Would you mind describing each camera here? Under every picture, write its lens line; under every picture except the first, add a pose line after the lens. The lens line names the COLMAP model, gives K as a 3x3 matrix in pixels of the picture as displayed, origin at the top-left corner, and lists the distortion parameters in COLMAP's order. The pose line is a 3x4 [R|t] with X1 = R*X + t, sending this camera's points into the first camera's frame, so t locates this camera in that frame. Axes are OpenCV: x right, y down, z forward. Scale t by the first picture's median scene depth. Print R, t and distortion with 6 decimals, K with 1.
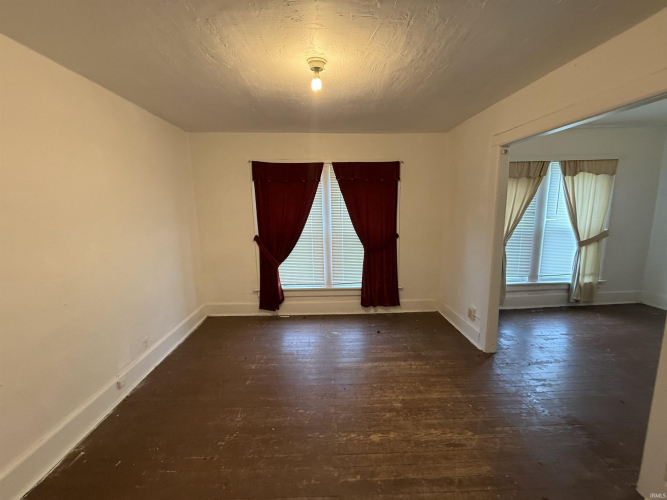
lens RADIAL K [[266.3, 0, 331.2], [0, 266.3, 248.7], [0, 0, 1]] dist [-0.006390, 0.000769]
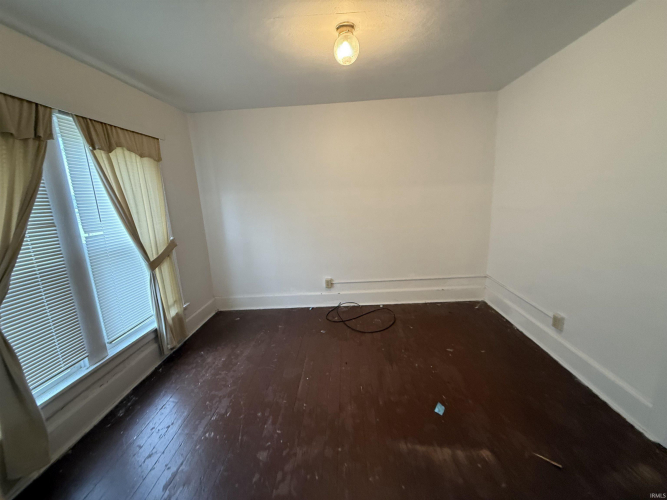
lens RADIAL K [[266.3, 0, 332.1], [0, 266.3, 250.0], [0, 0, 1]] dist [-0.006390, 0.000769]
pose [[0.087419, -0.173701, 0.980911, 0.359880], [0.206815, 0.966391, 0.152698, -0.061367], [-0.974467, 0.189518, 0.120405, 0.493971]]
